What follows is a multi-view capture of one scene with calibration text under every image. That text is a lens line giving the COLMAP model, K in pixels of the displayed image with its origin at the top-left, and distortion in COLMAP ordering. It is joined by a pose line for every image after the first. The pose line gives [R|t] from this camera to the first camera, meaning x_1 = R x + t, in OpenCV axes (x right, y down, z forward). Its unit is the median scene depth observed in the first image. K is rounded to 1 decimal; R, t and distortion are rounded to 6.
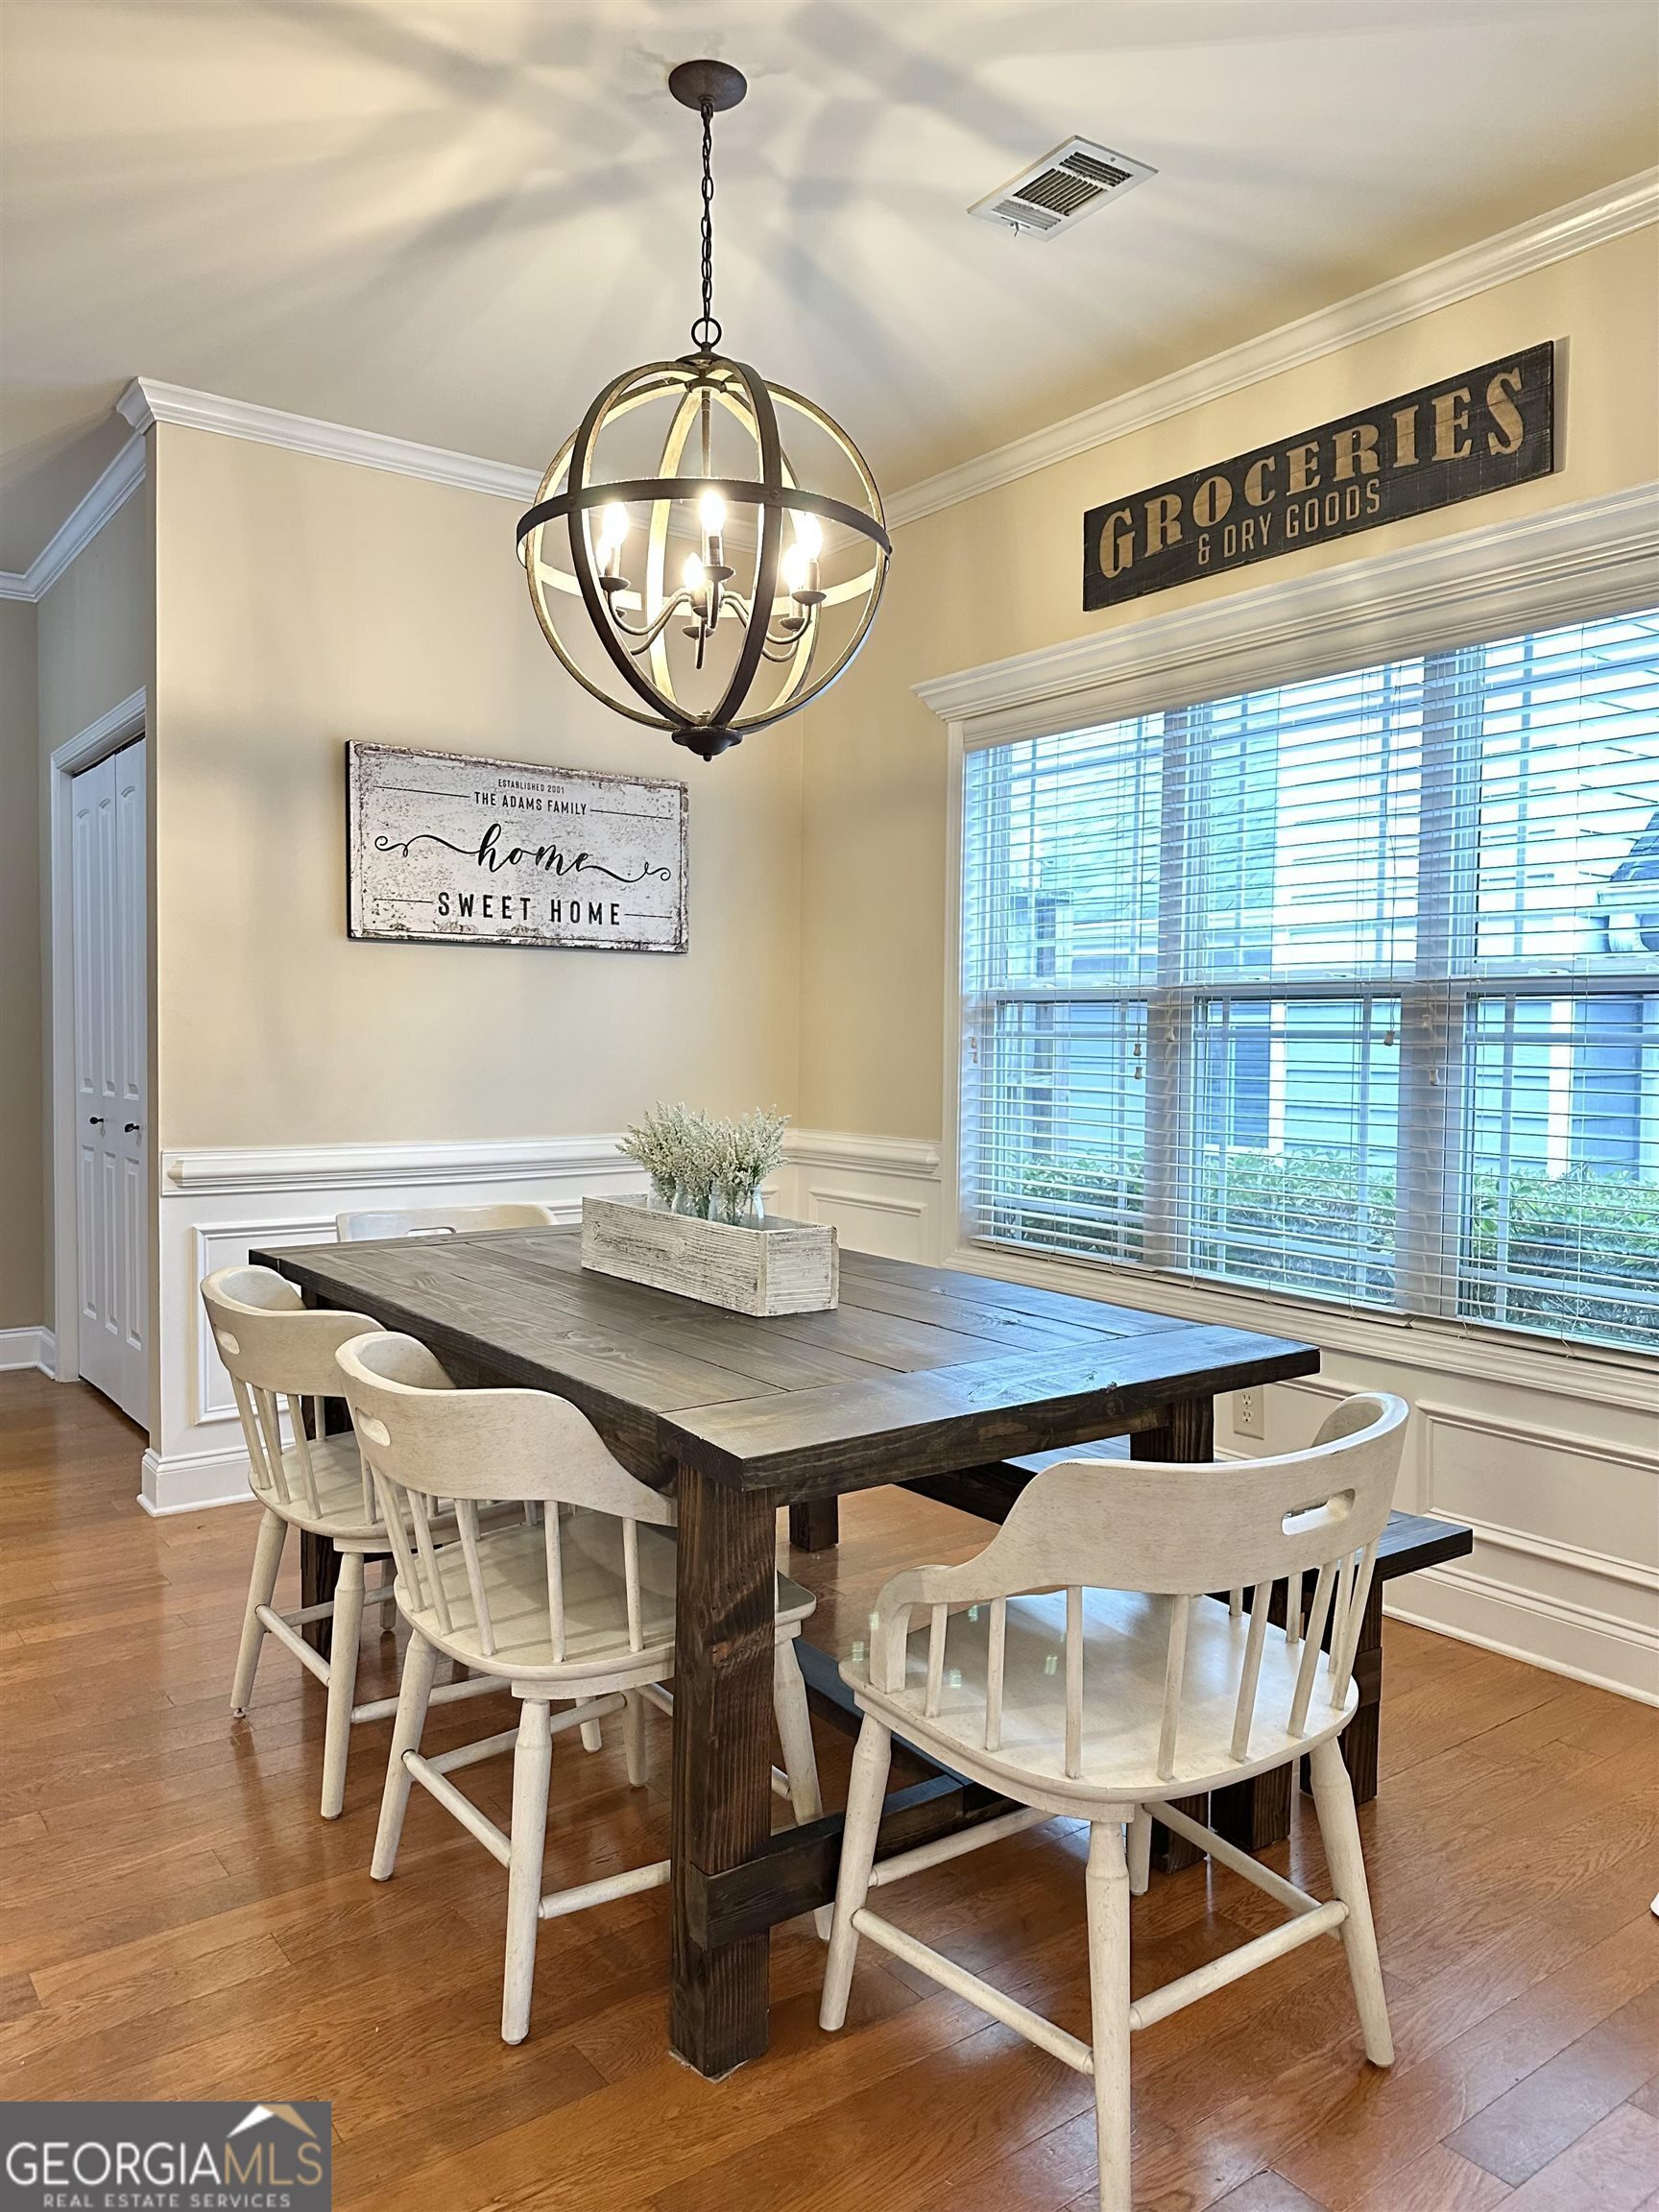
lens RADIAL K [[1556.0, 0, 831.2], [0, 1556.0, 1086.3], [0, 0, 1]] dist [0.036966, -0.019436]
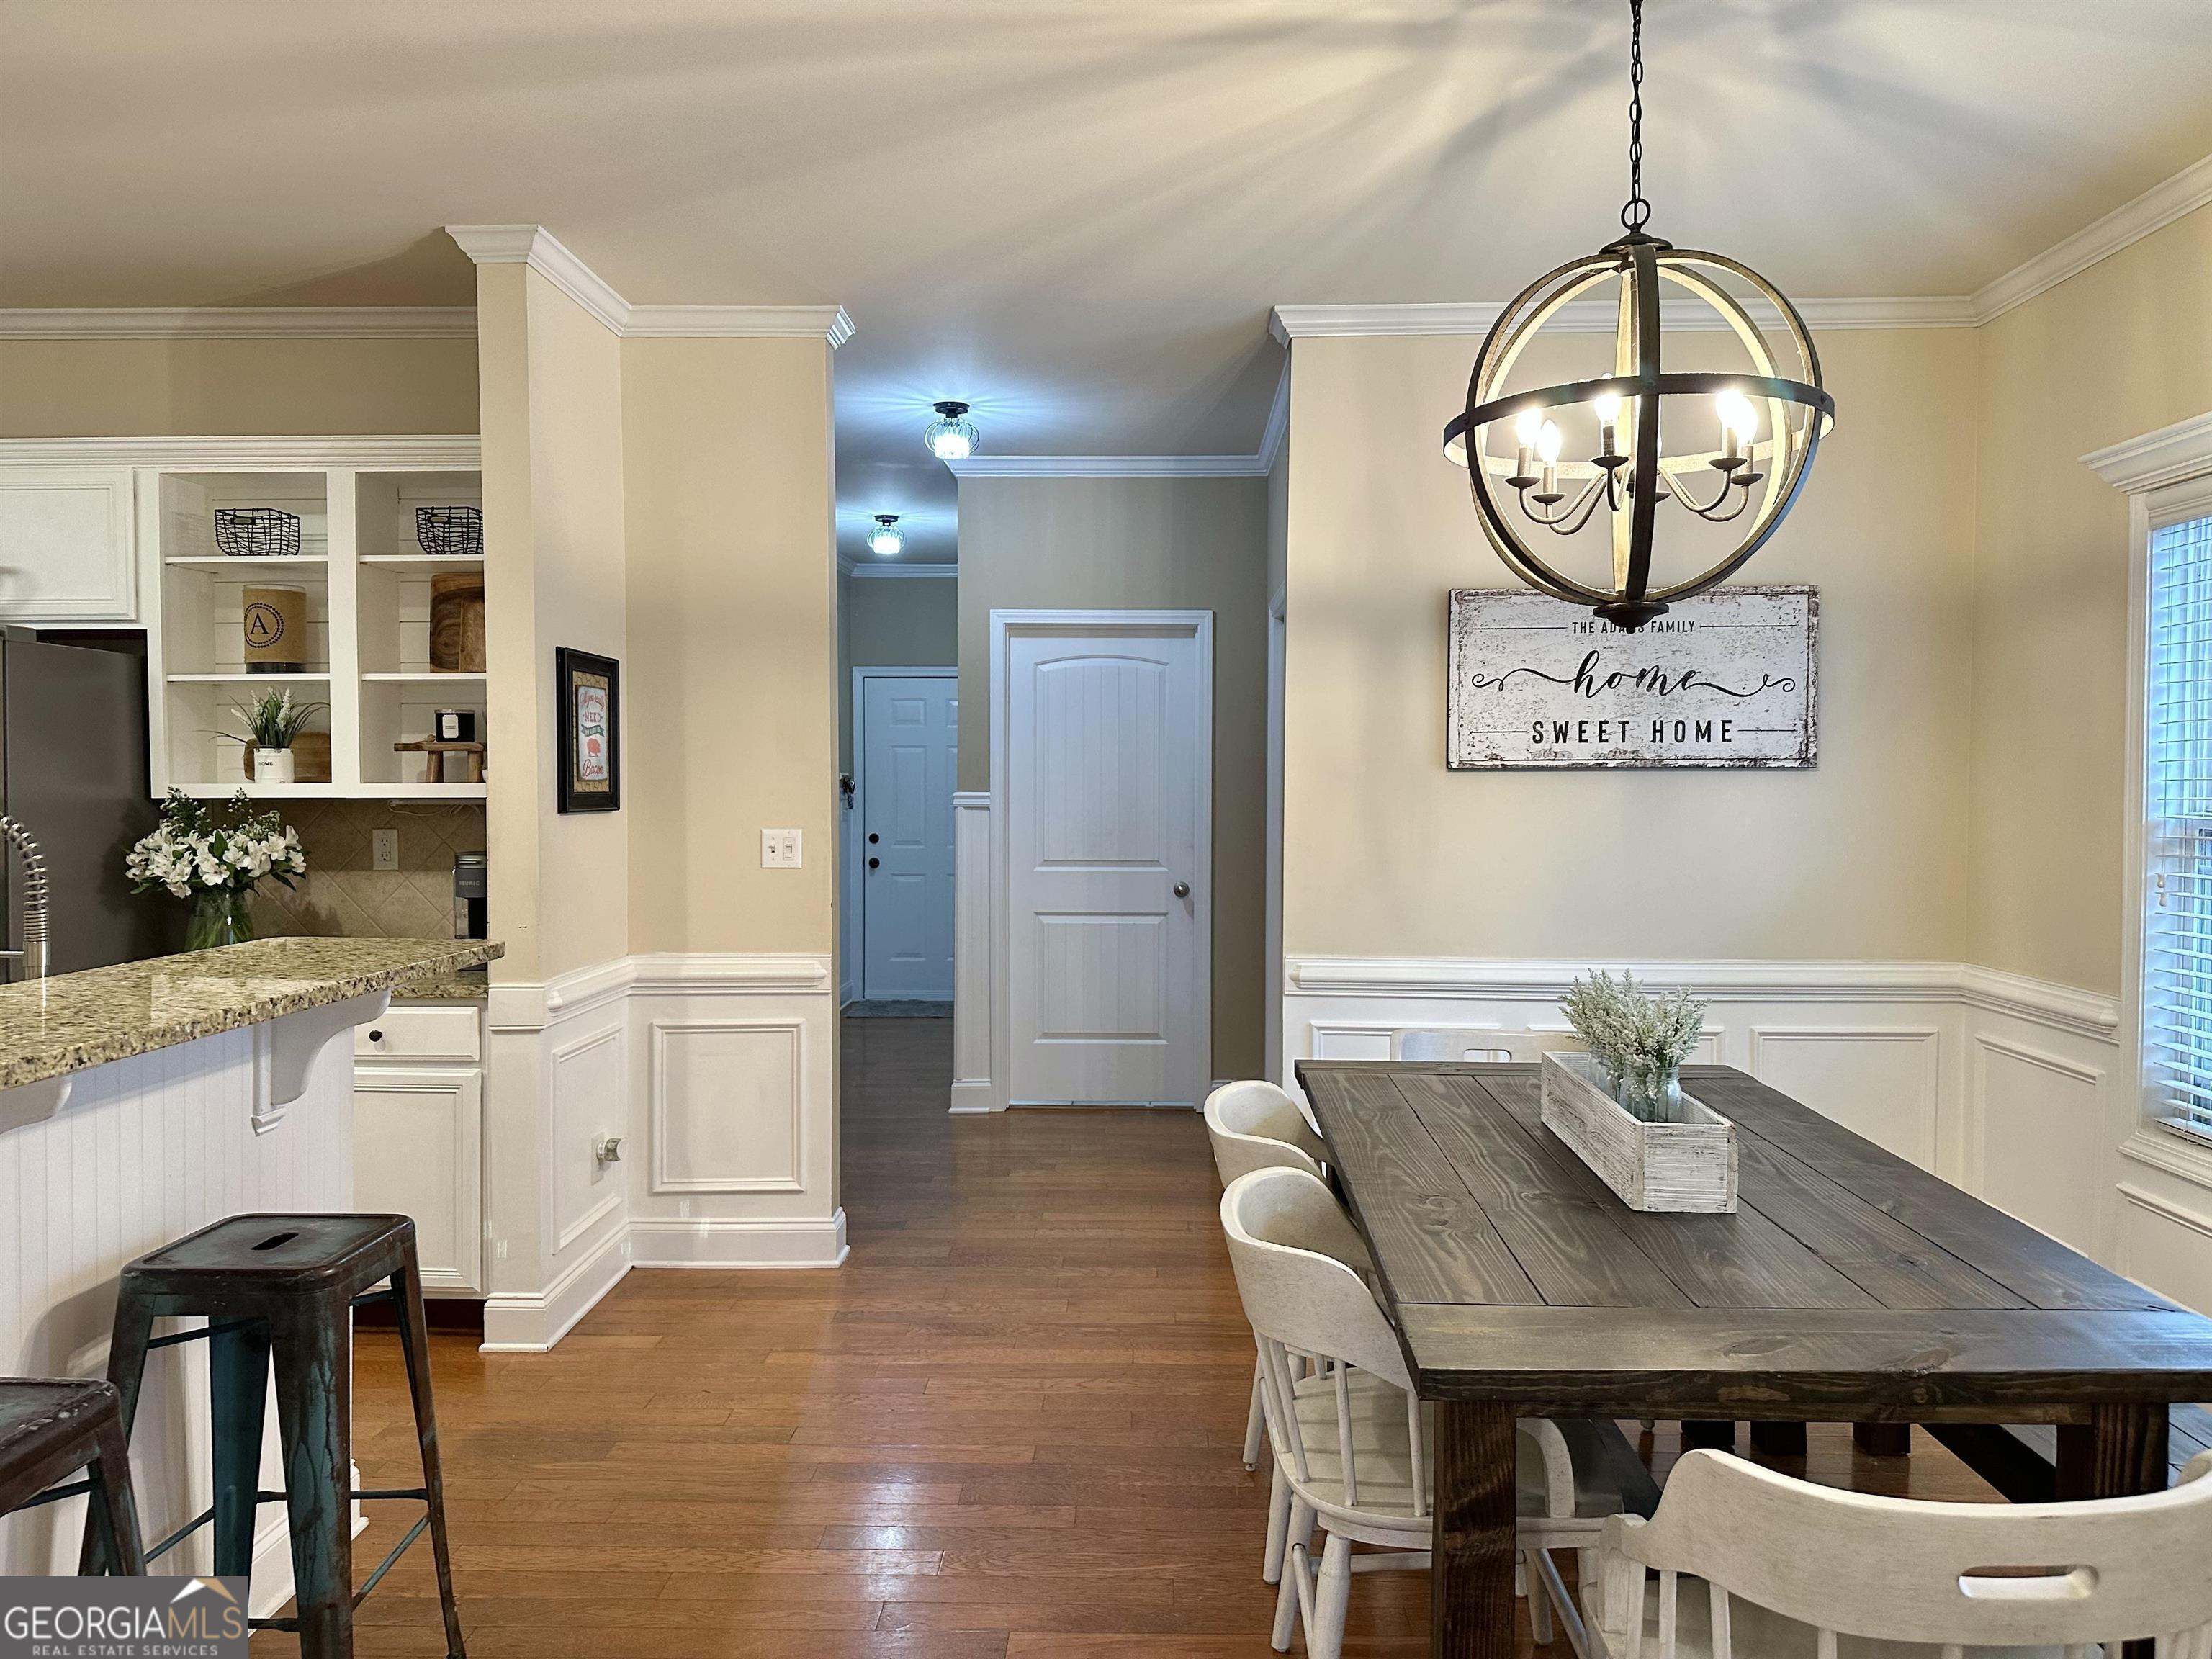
lens RADIAL K [[1556.0, 0, 1113.9], [0, 1556.0, 794.9], [0, 0, 1]] dist [0.036966, -0.019436]
pose [[0.779918, 0.000032, -0.625881, 0.183445], [-0.011771, 0.999824, -0.014618, -0.055836], [0.625771, 0.018768, 0.779781, 0.006747]]
